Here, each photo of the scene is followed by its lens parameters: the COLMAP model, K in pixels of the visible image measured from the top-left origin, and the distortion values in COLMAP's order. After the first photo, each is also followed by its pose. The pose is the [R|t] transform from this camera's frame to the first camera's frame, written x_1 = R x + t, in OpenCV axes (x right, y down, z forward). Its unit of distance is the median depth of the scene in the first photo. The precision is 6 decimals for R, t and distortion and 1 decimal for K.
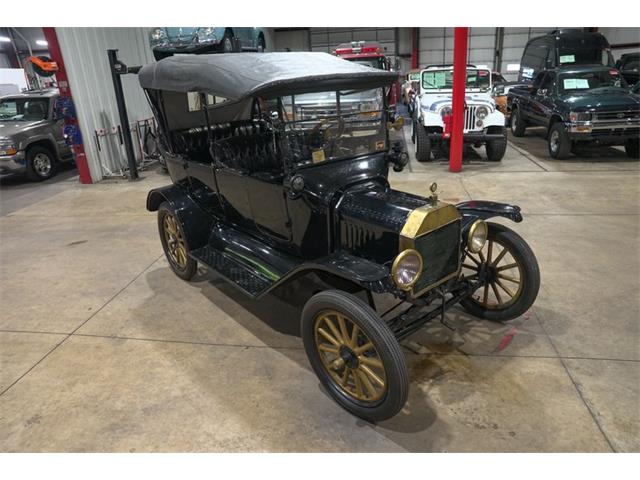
lens RADIAL K [[439.5, 0, 318.8], [0, 439.5, 241.8], [0, 0, 1]] dist [-0.139453, 0.108529]
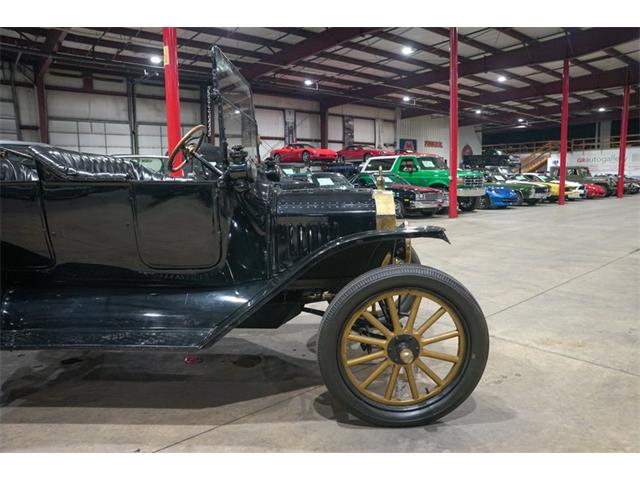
lens RADIAL K [[439.5, 0, 322.9], [0, 439.5, 242.7], [0, 0, 1]] dist [-0.139453, 0.108529]
pose [[0.657265, -0.065140, 0.750839, -0.385464], [0.268343, 0.951195, -0.152378, 0.097241], [-0.704269, 0.301635, 0.642668, 0.324173]]
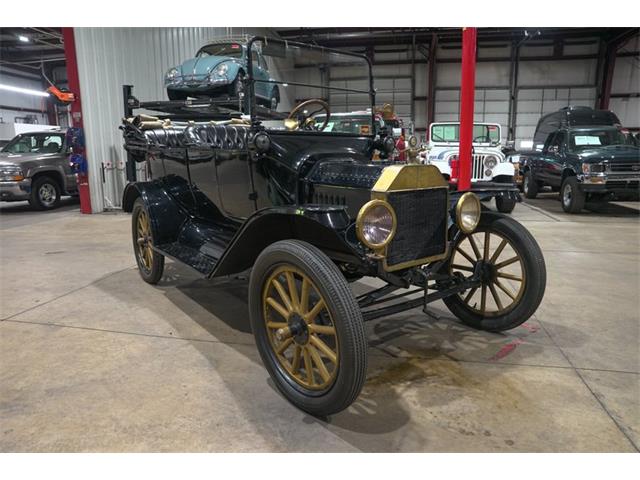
lens RADIAL K [[439.5, 0, 319.3], [0, 439.5, 241.3], [0, 0, 1]] dist [-0.139453, 0.108529]
pose [[0.997729, 0.054816, -0.039145, 0.079828], [-0.060980, 0.981911, -0.179256, 0.153528], [0.028611, 0.181236, 0.983023, 0.118818]]
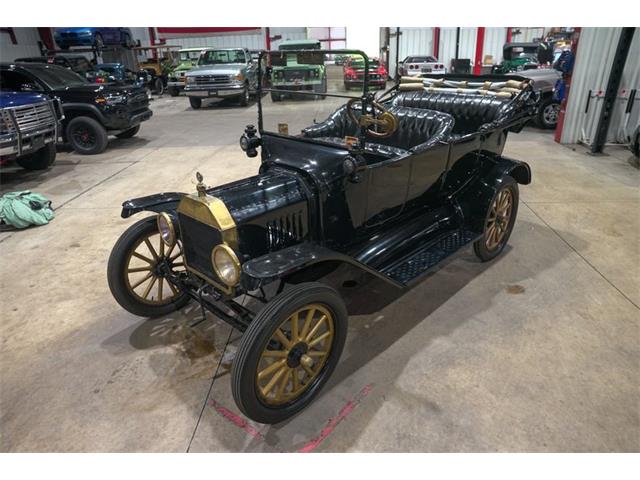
lens RADIAL K [[439.5, 0, 321.8], [0, 439.5, 240.1], [0, 0, 1]] dist [-0.139453, 0.108529]
pose [[0.109069, 0.458450, -0.882002, 0.772742], [-0.351727, 0.847692, 0.397121, -0.310209], [0.929727, 0.266911, 0.253706, 0.680568]]
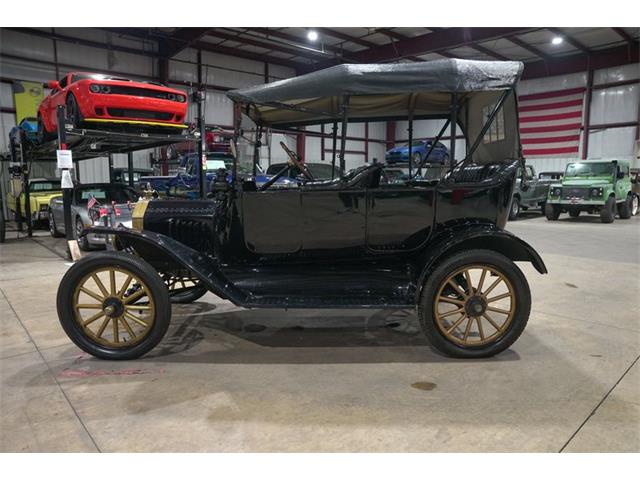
lens RADIAL K [[439.5, 0, 321.2], [0, 439.5, 239.6], [0, 0, 1]] dist [-0.139453, 0.108529]
pose [[-0.626246, 0.156955, -0.763663, 0.653907], [-0.257958, 0.882638, 0.392948, -0.432802], [0.735713, 0.443075, -0.512260, 1.432665]]
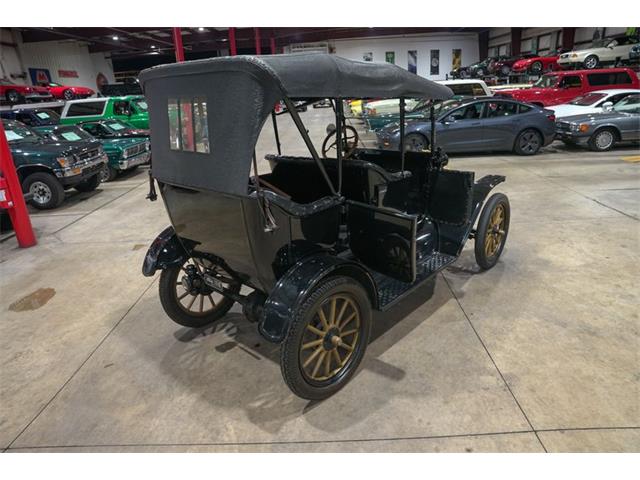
lens RADIAL K [[439.5, 0, 322.8], [0, 439.5, 238.8], [0, 0, 1]] dist [-0.139453, 0.108529]
pose [[-0.138299, -0.271584, 0.952426, -0.972293], [0.426824, 0.851434, 0.304764, -0.354300], [-0.893697, 0.448667, -0.001834, 1.026988]]
